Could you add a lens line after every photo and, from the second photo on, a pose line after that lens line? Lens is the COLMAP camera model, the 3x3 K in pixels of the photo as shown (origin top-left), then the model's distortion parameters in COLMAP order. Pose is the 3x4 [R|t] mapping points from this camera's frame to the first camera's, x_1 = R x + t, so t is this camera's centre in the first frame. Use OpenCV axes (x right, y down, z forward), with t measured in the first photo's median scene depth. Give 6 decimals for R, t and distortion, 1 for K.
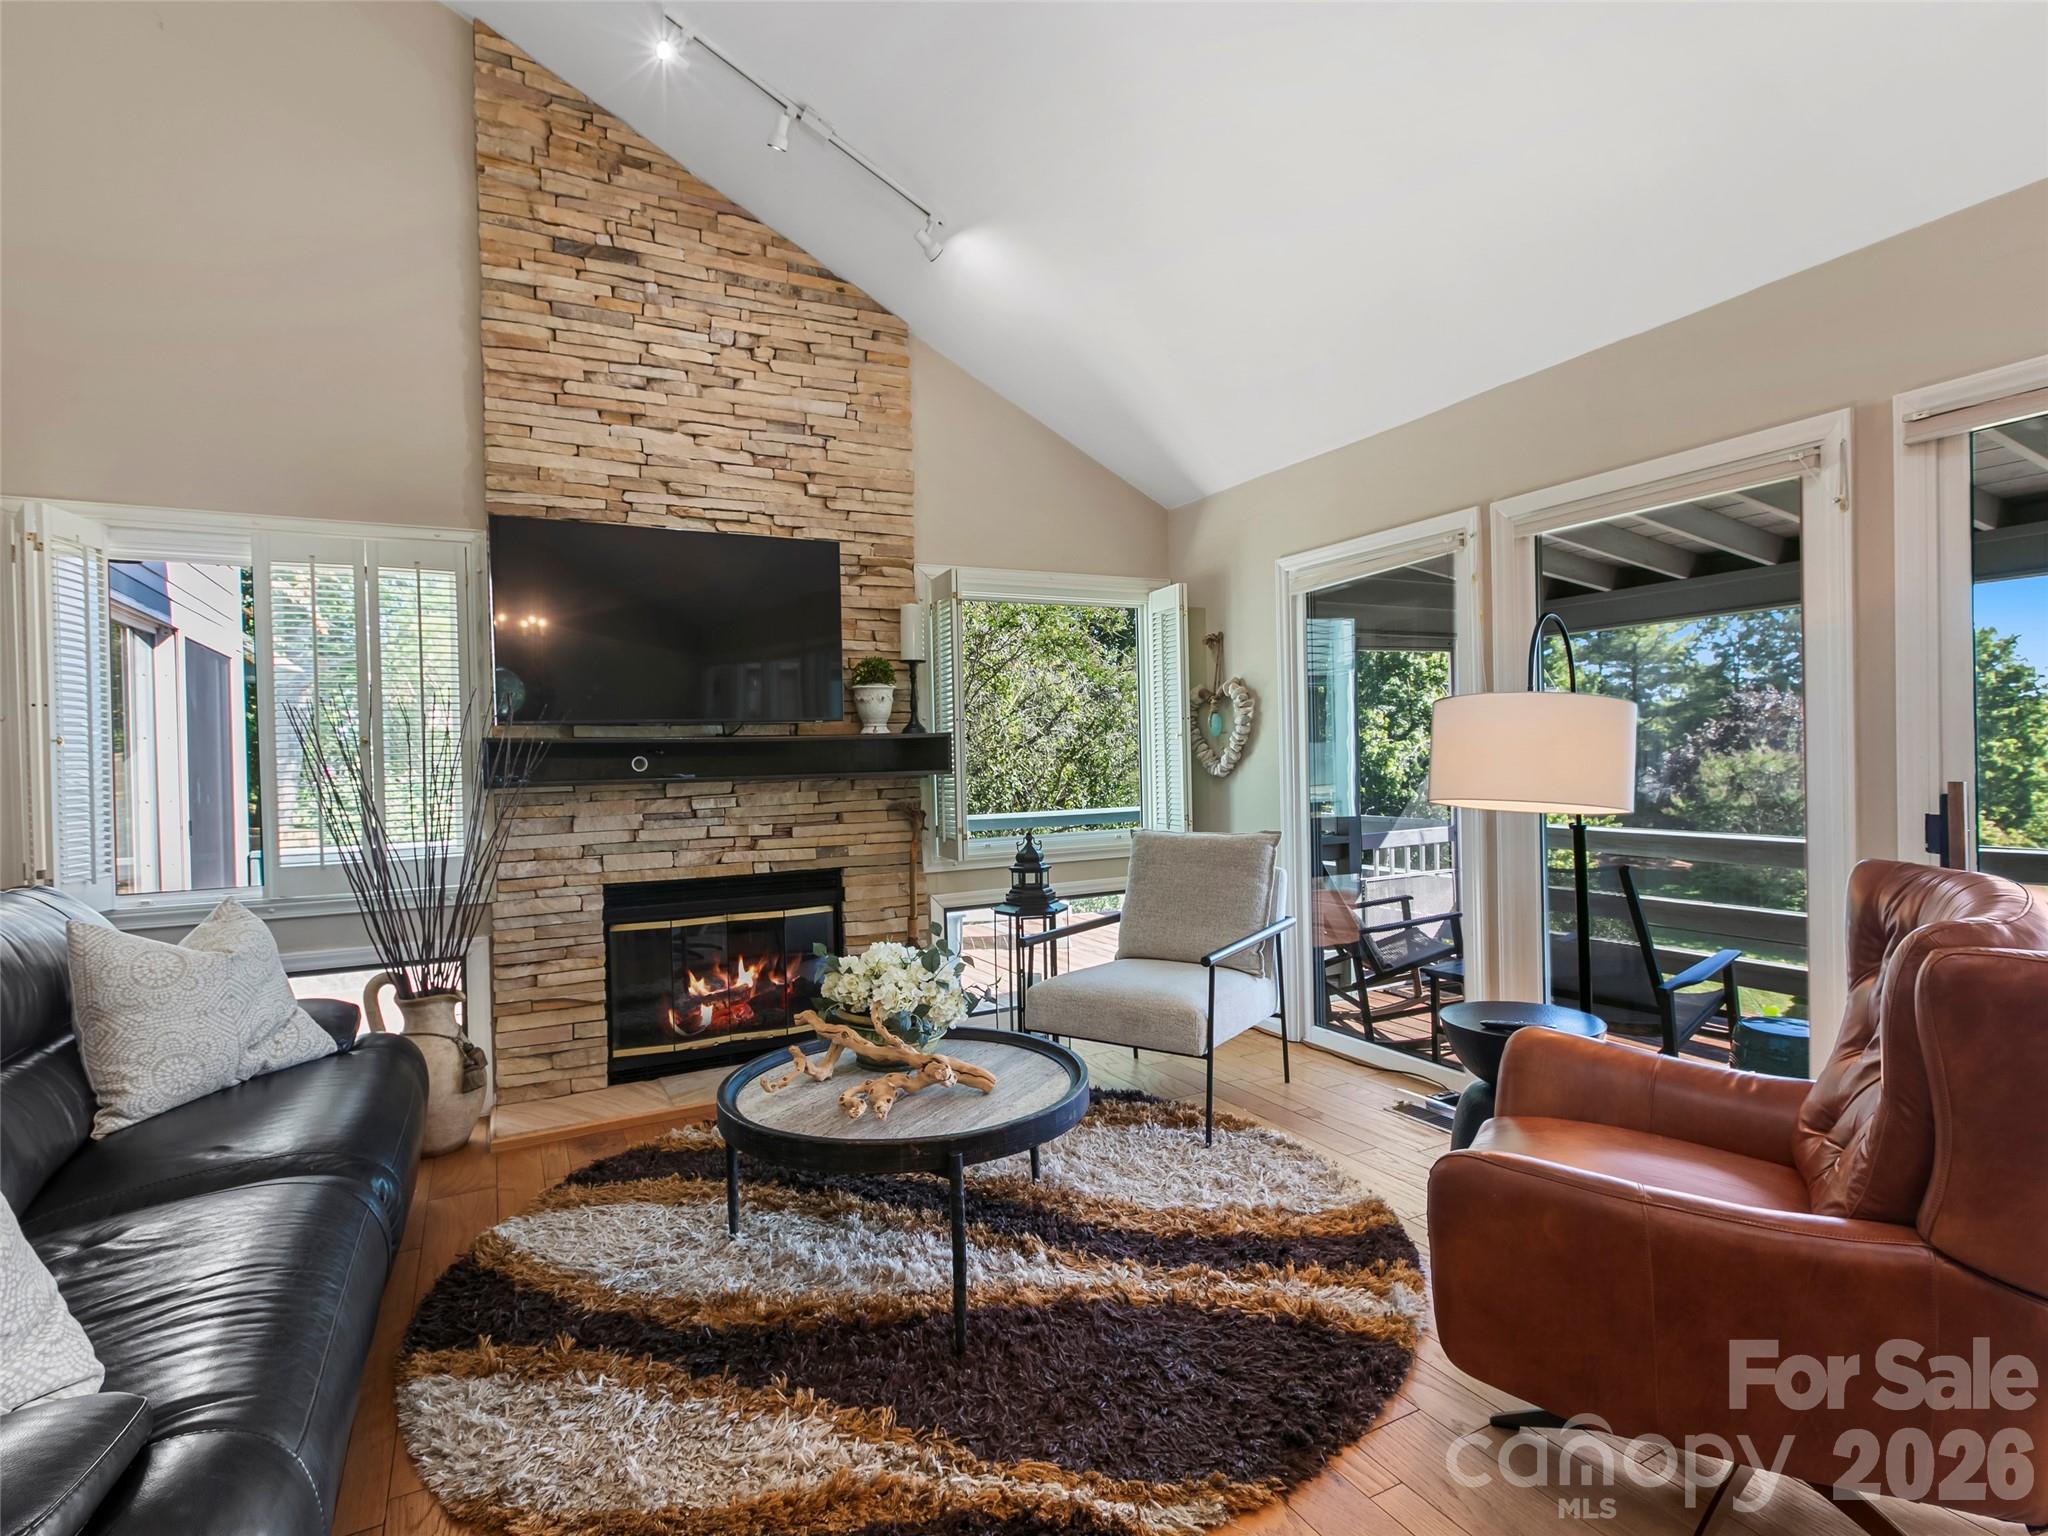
lens RADIAL K [[1069.6, 0, 1030.5], [0, 1069.6, 762.0], [0, 0, 1]] dist [0.004729, 0.002044]
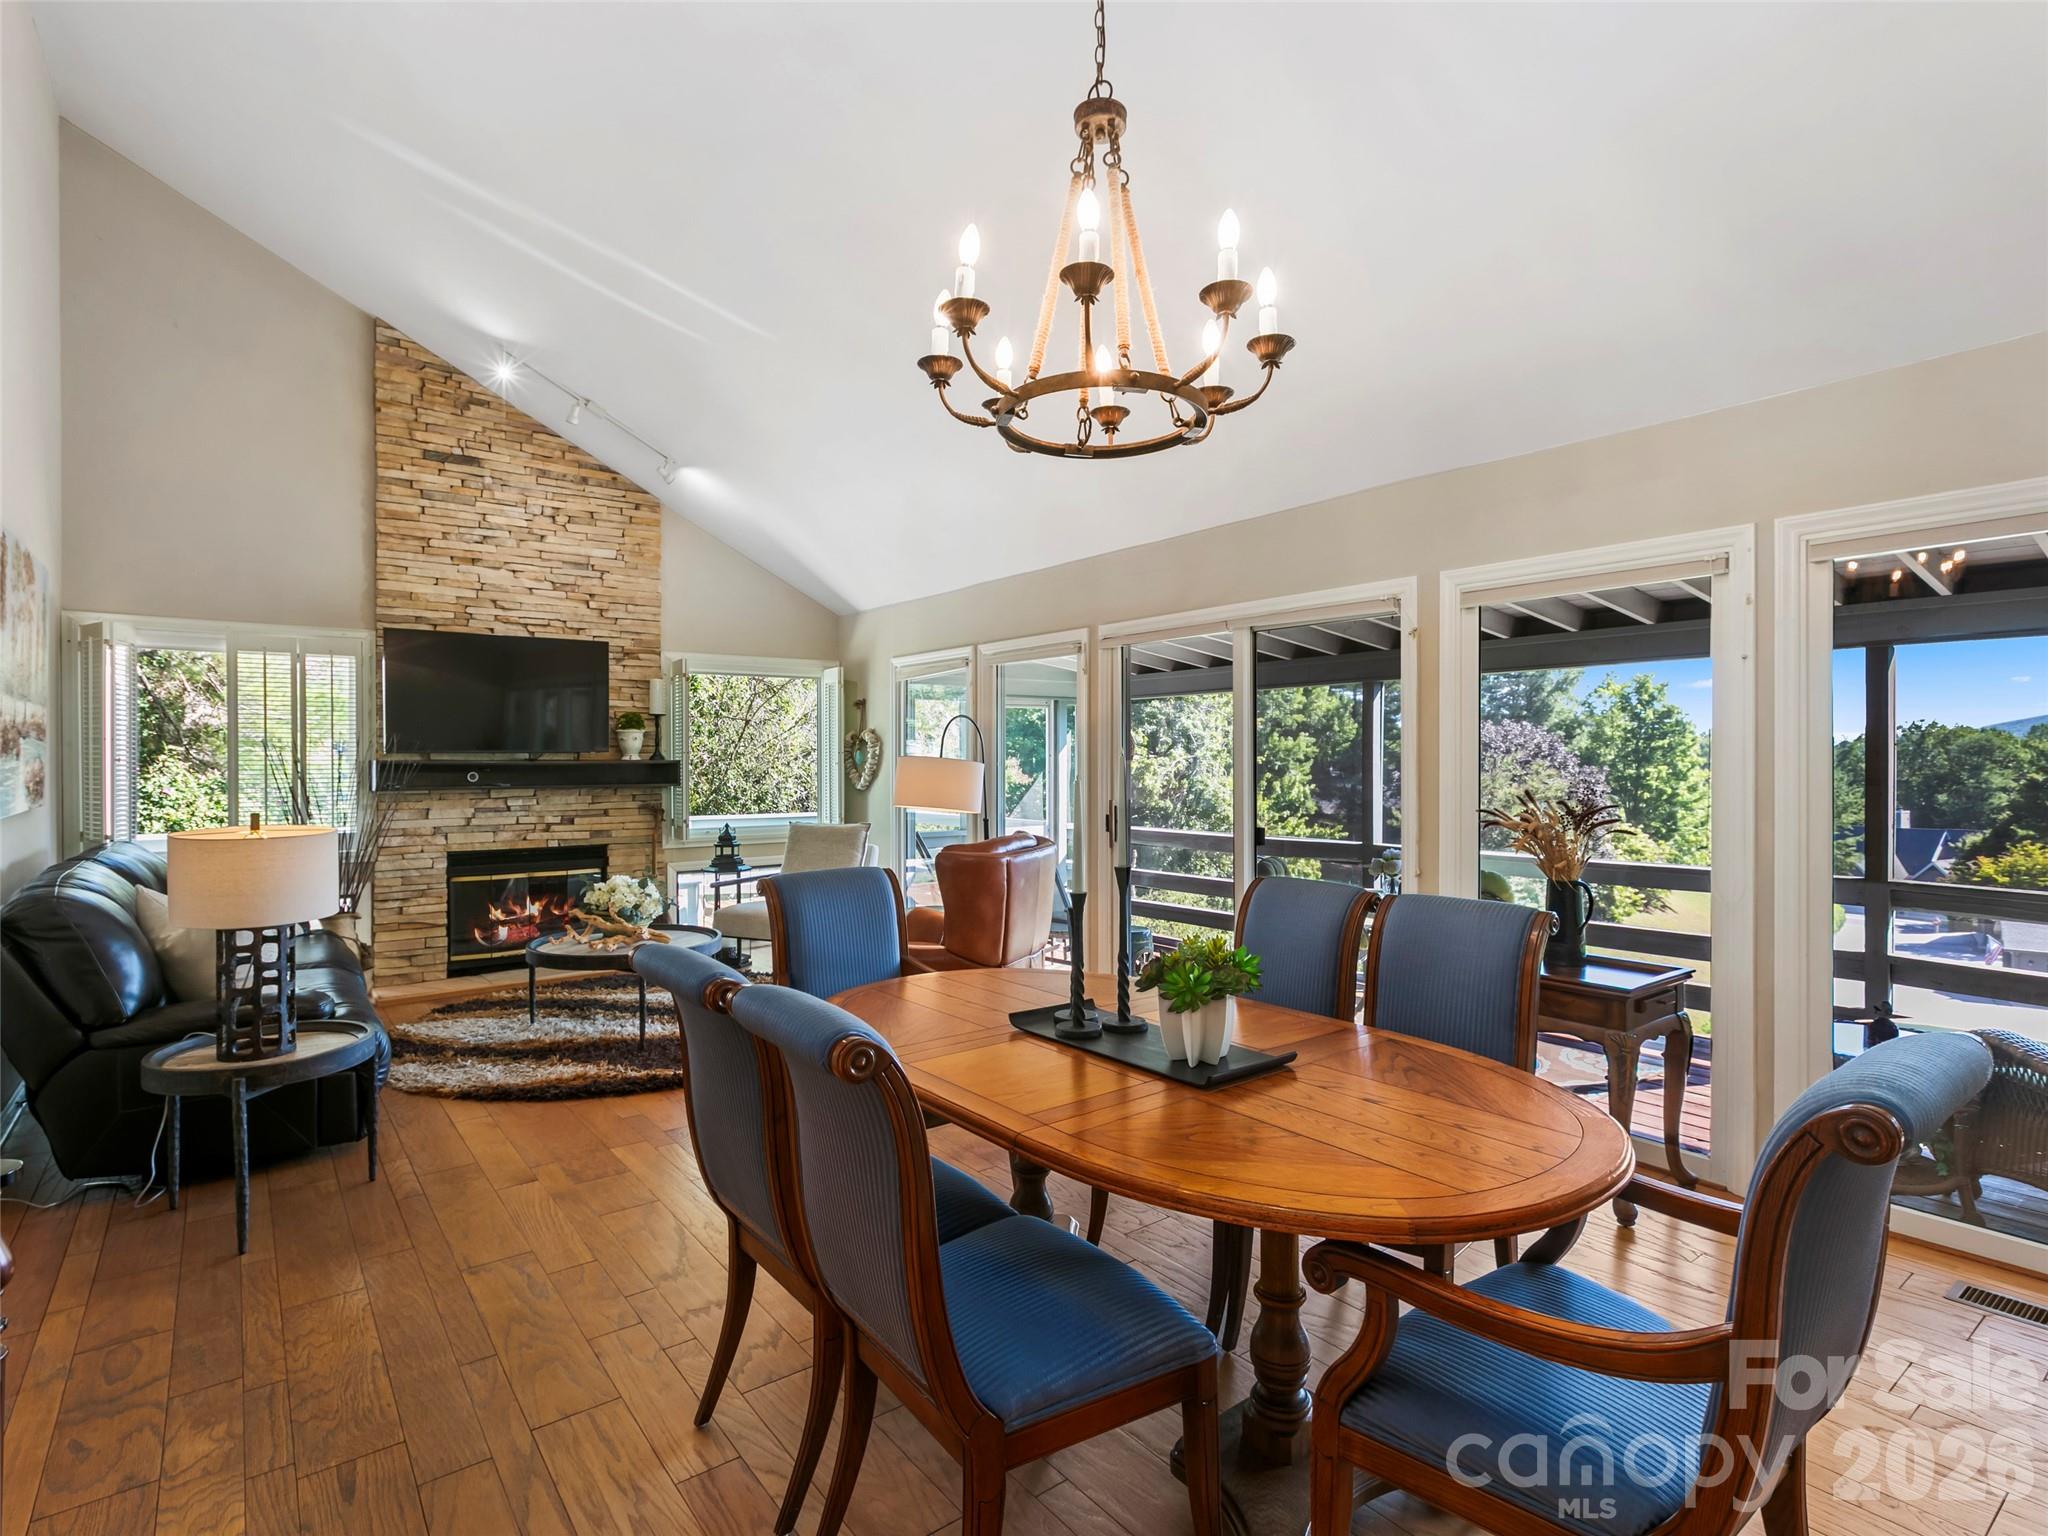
lens RADIAL K [[1069.6, 0, 1037.1], [0, 1069.6, 763.5], [0, 0, 1]] dist [0.004729, 0.002044]
pose [[0.984460, 0.020619, 0.174392, 0.180647], [-0.019676, 0.999781, -0.007132, -0.022715], [-0.174501, 0.003590, 0.984650, -0.705436]]
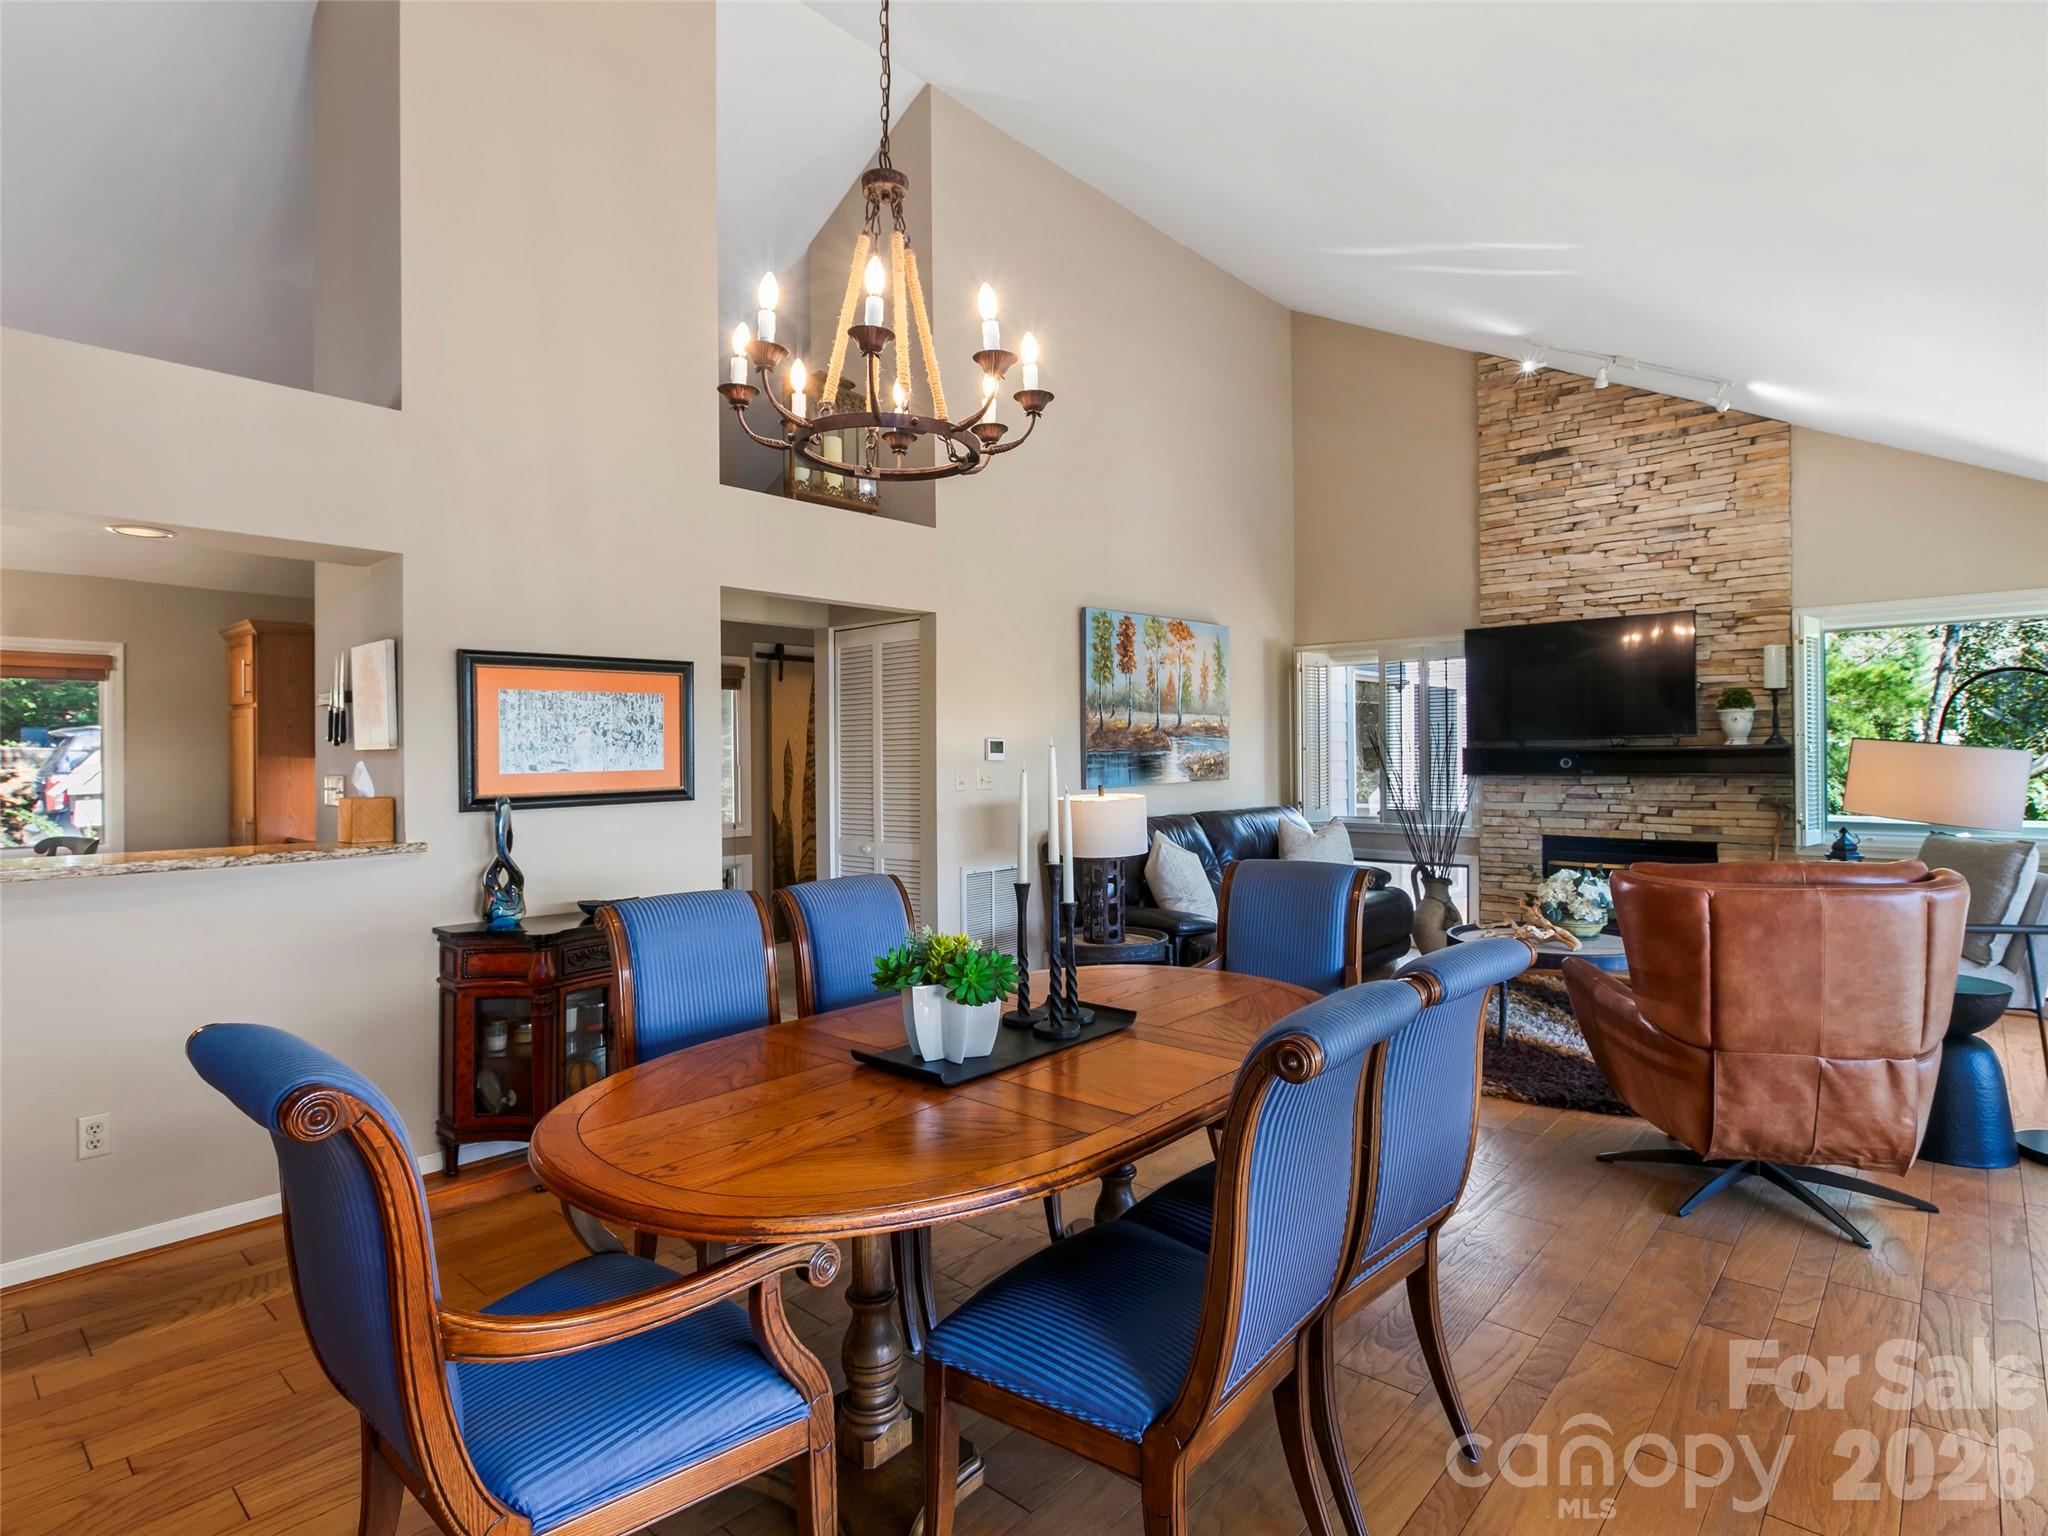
lens RADIAL K [[1069.6, 0, 1007.4], [0, 1069.6, 757.8], [0, 0, 1]] dist [0.004729, 0.002044]
pose [[0.323322, 0.022311, -0.946026, 0.876051], [-0.006282, 0.999751, 0.021431, -0.034782], [0.946268, -0.000986, 0.323382, -0.315743]]
